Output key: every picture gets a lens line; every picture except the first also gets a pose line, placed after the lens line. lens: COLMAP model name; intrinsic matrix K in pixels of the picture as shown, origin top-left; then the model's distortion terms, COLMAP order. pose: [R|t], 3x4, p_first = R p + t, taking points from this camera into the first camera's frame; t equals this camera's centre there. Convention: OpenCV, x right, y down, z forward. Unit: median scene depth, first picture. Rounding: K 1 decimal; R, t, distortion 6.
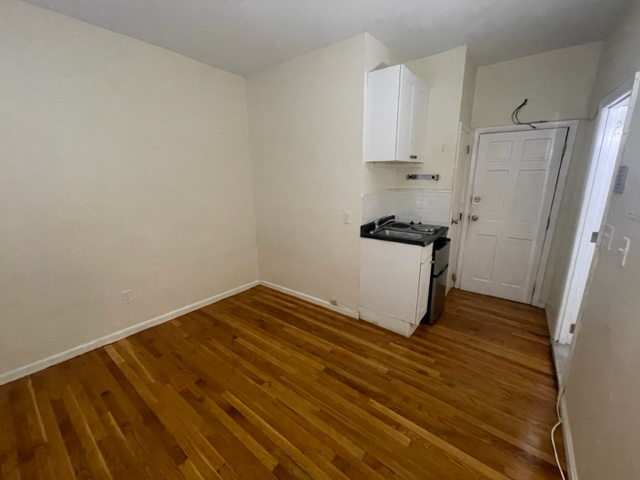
lens RADIAL K [[258.5, 0, 320.3], [0, 258.5, 237.1], [0, 0, 1]] dist [-0.001528, -0.000014]
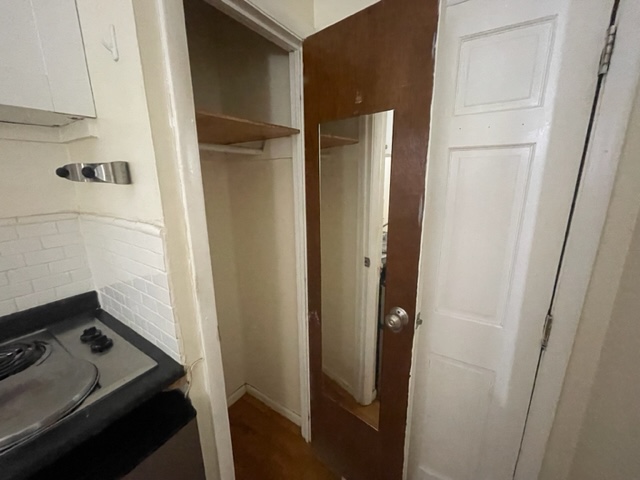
lens RADIAL K [[258.5, 0, 320.3], [0, 258.5, 237.1], [0, 0, 1]] dist [-0.001528, -0.000014]
pose [[0.997234, -0.019878, 0.071625, 0.619350], [0.020672, 0.999733, -0.010362, -0.162448], [-0.071400, 0.011814, 0.997378, 0.738372]]
